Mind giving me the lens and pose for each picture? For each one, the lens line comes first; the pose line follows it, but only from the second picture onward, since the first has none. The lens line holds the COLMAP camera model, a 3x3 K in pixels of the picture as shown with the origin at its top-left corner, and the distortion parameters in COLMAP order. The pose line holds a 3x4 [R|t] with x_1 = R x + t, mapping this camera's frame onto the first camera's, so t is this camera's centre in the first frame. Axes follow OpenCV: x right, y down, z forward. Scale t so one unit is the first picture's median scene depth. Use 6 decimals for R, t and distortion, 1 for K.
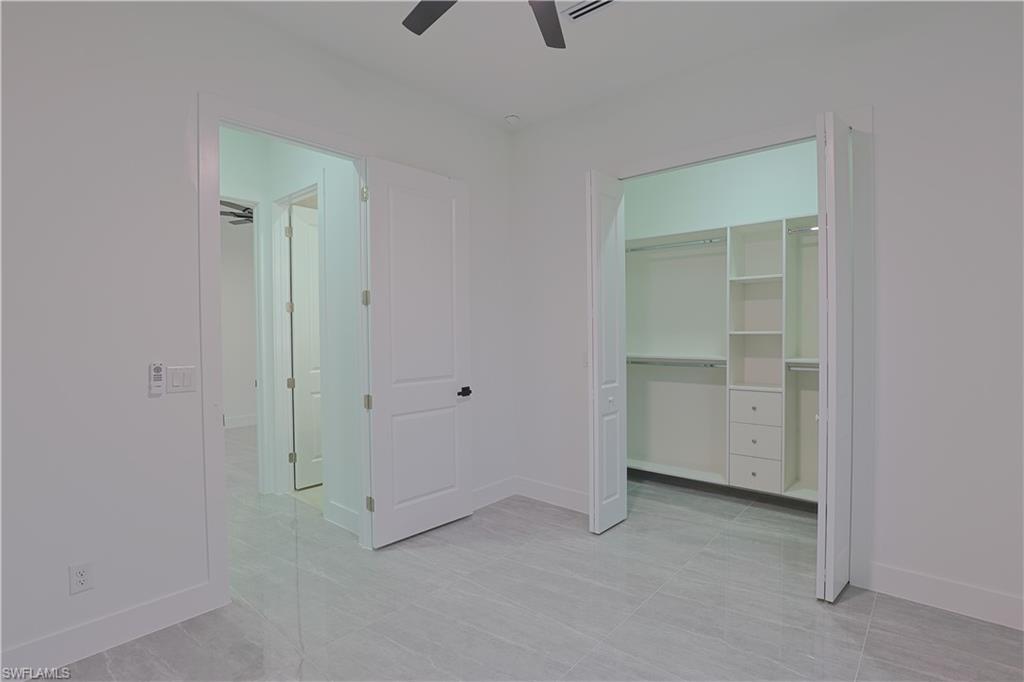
lens RADIAL K [[499.4, 0, 513.8], [0, 499.4, 346.5], [0, 0, 1]] dist [-0.033511, -0.000586]
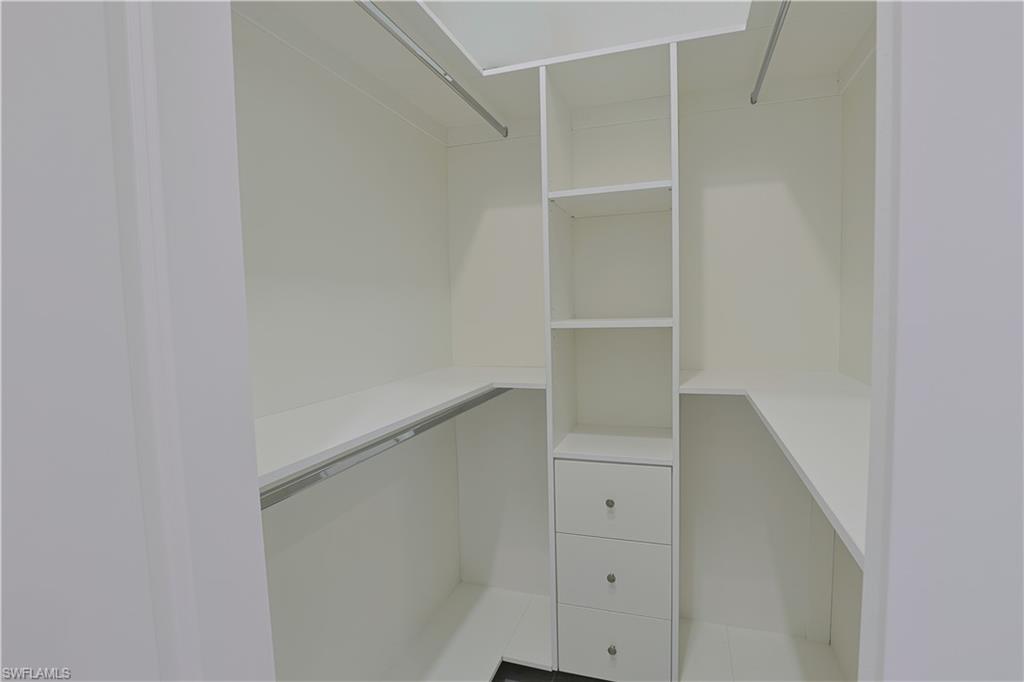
lens RADIAL K [[499.4, 0, 515.0], [0, 499.4, 346.9], [0, 0, 1]] dist [-0.033511, -0.000586]
pose [[0.926004, -0.045521, 0.374759, 0.250515], [0.030293, 0.998462, 0.046429, -0.030490], [-0.376296, -0.031641, 0.925959, 0.628805]]
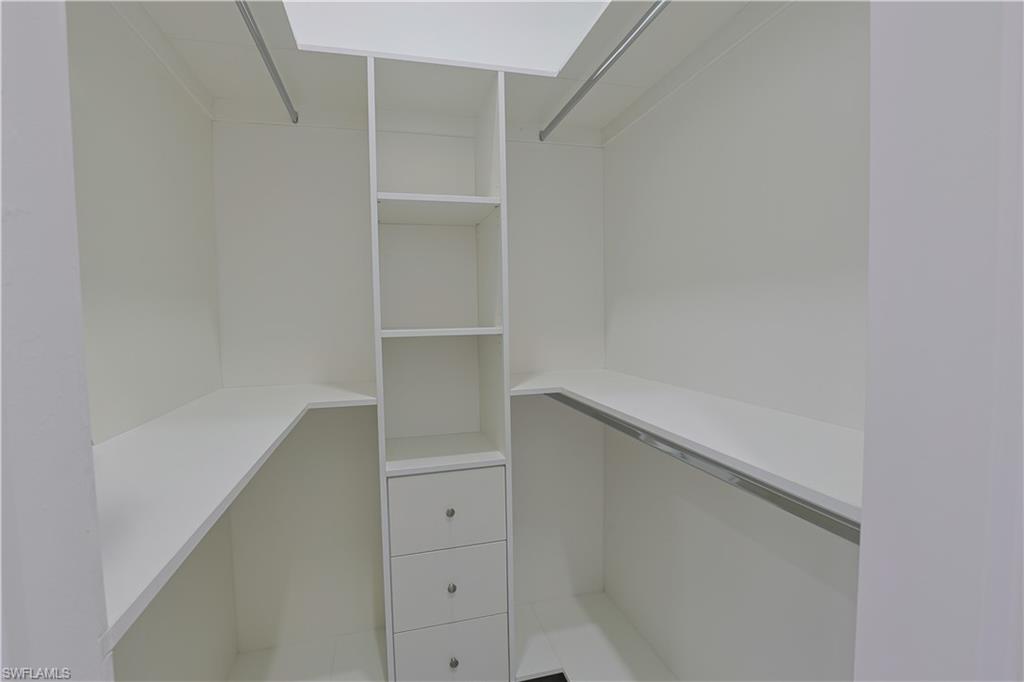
lens RADIAL K [[499.4, 0, 514.7], [0, 499.4, 341.2], [0, 0, 1]] dist [-0.033511, -0.000586]
pose [[0.552533, -0.052223, 0.831853, 0.168363], [0.042667, 0.998499, 0.034344, -0.032132], [-0.832398, 0.016517, 0.553932, 0.704848]]
